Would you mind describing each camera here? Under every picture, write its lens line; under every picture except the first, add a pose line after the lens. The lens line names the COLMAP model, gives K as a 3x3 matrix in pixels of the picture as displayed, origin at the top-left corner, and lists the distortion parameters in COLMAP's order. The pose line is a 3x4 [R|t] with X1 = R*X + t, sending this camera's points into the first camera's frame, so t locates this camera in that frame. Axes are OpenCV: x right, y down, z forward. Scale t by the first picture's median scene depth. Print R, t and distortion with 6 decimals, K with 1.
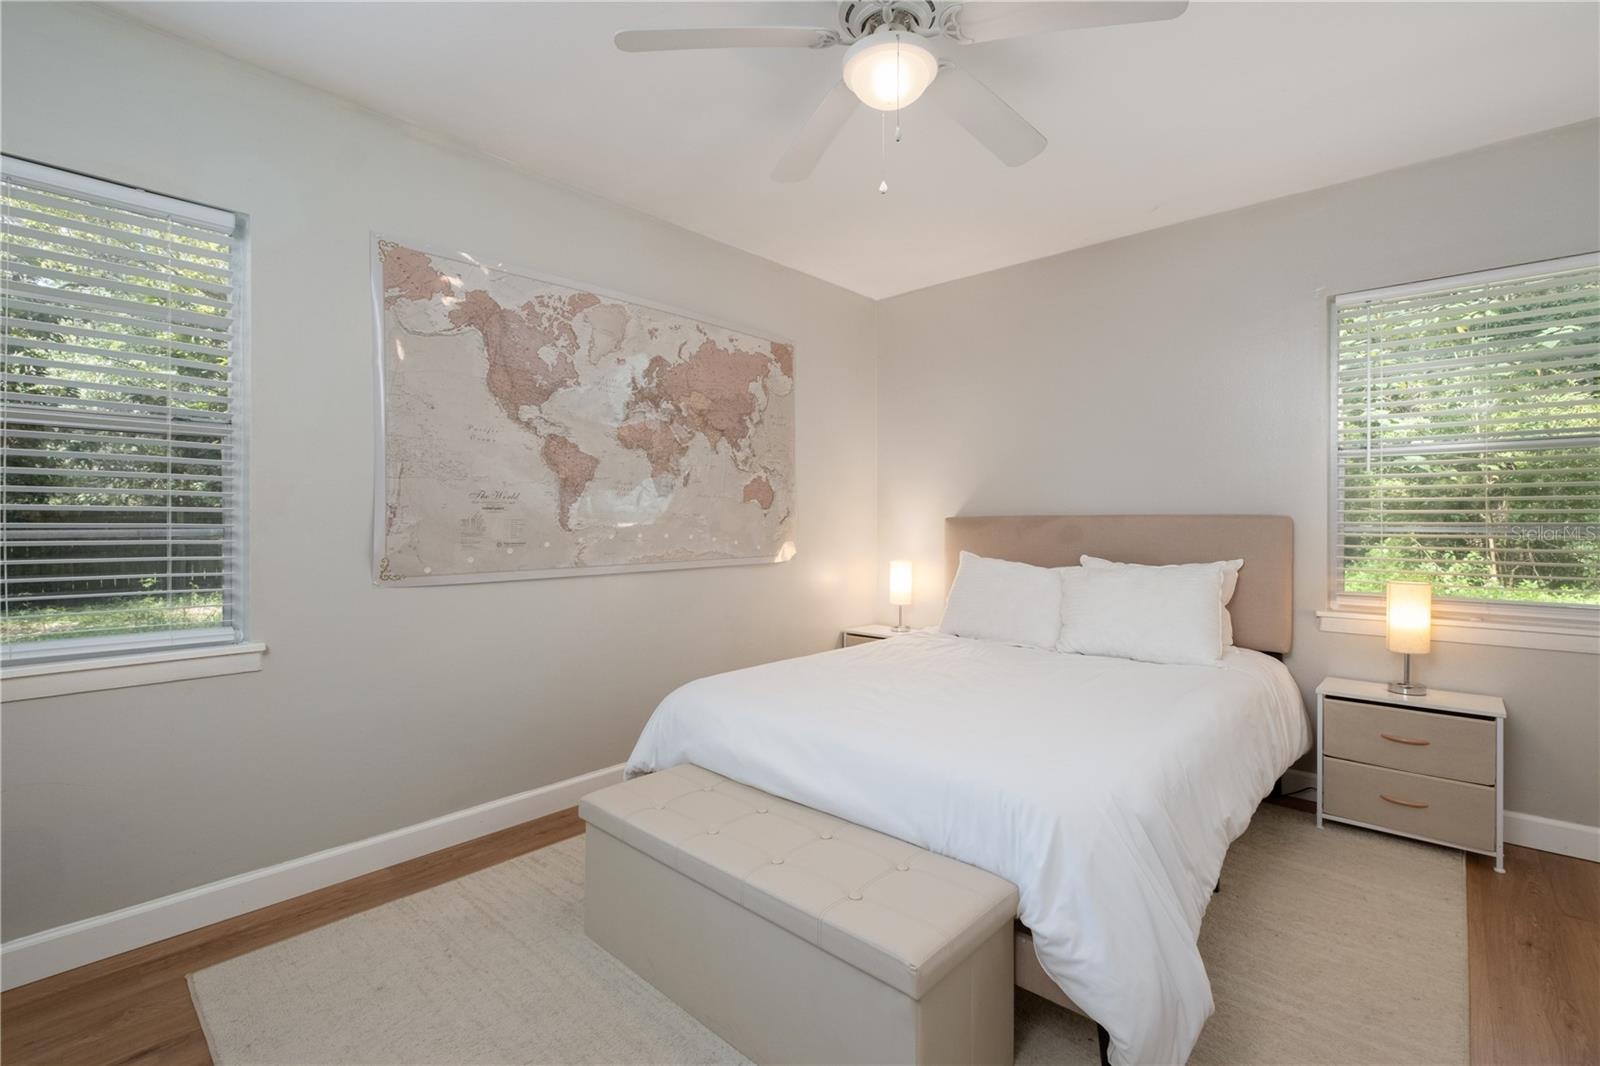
lens RADIAL K [[718.6, 0, 800.0], [0, 718.6, 533.0], [0, 0, 1]] dist [-0.003455, 0.000926]
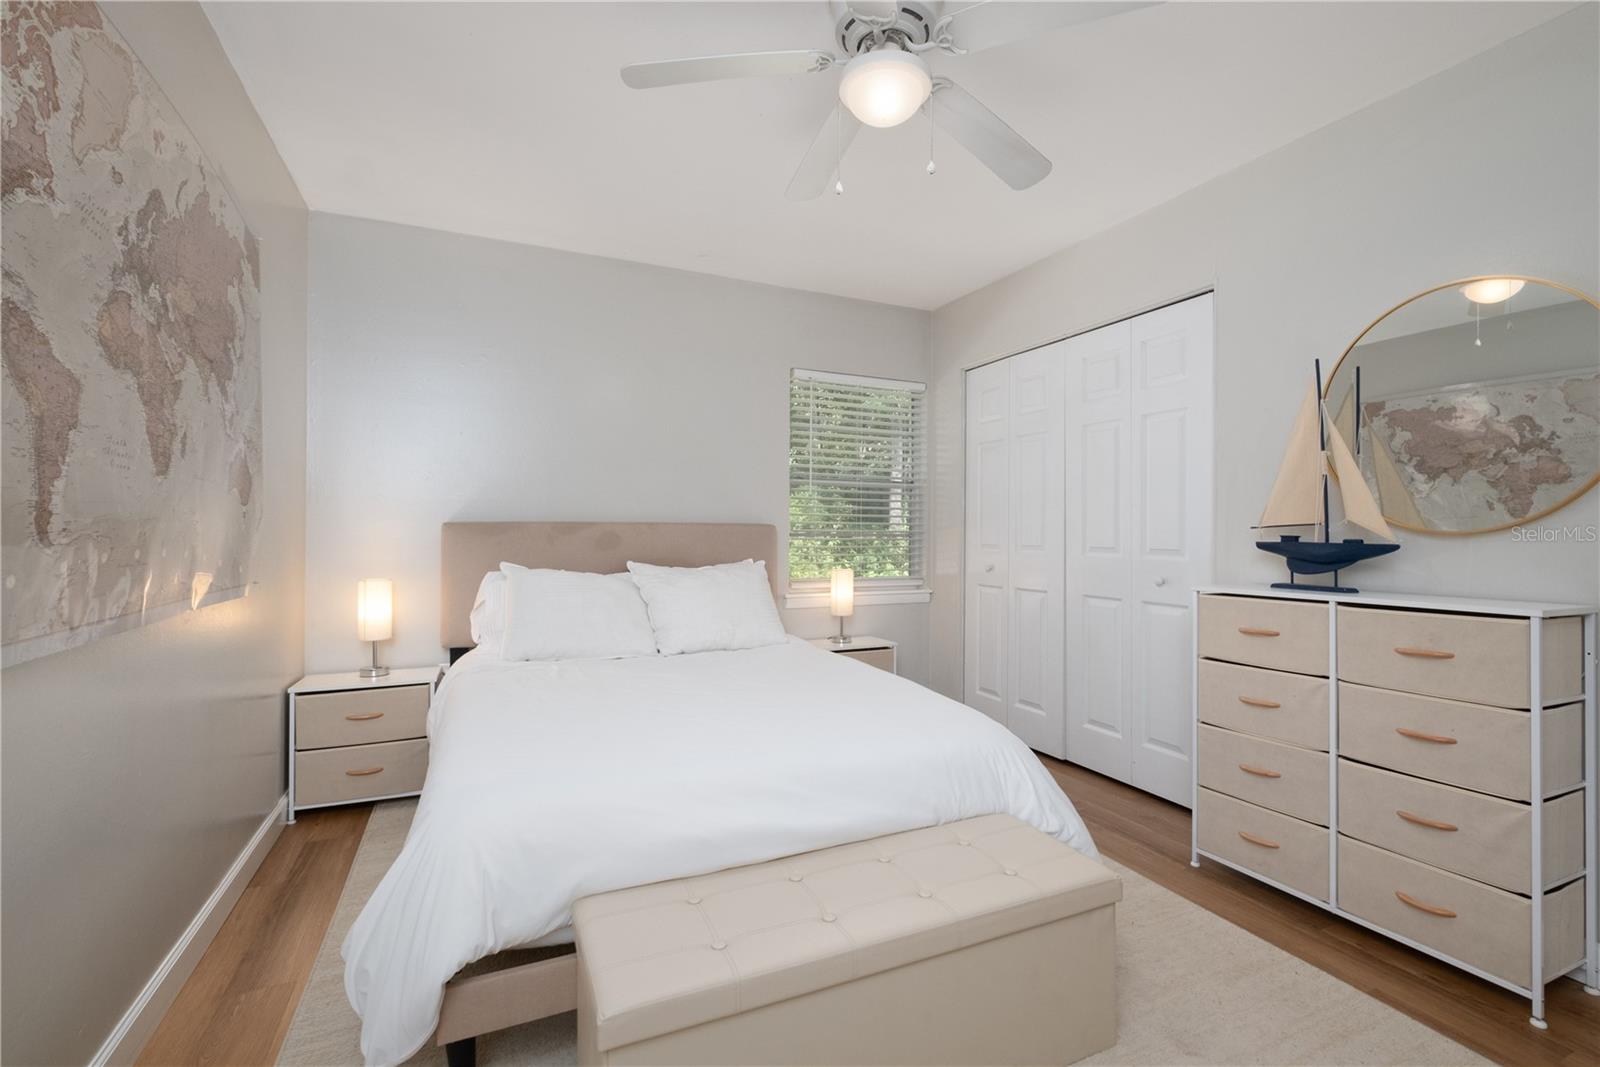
lens RADIAL K [[718.6, 0, 800.0], [0, 718.6, 533.5], [0, 0, 1]] dist [-0.003455, 0.000926]
pose [[0.377983, -0.002372, 0.925809, -0.520261], [0.010611, 0.999942, -0.001770, -0.004792], [-0.925752, 0.010492, 0.377987, 0.434812]]
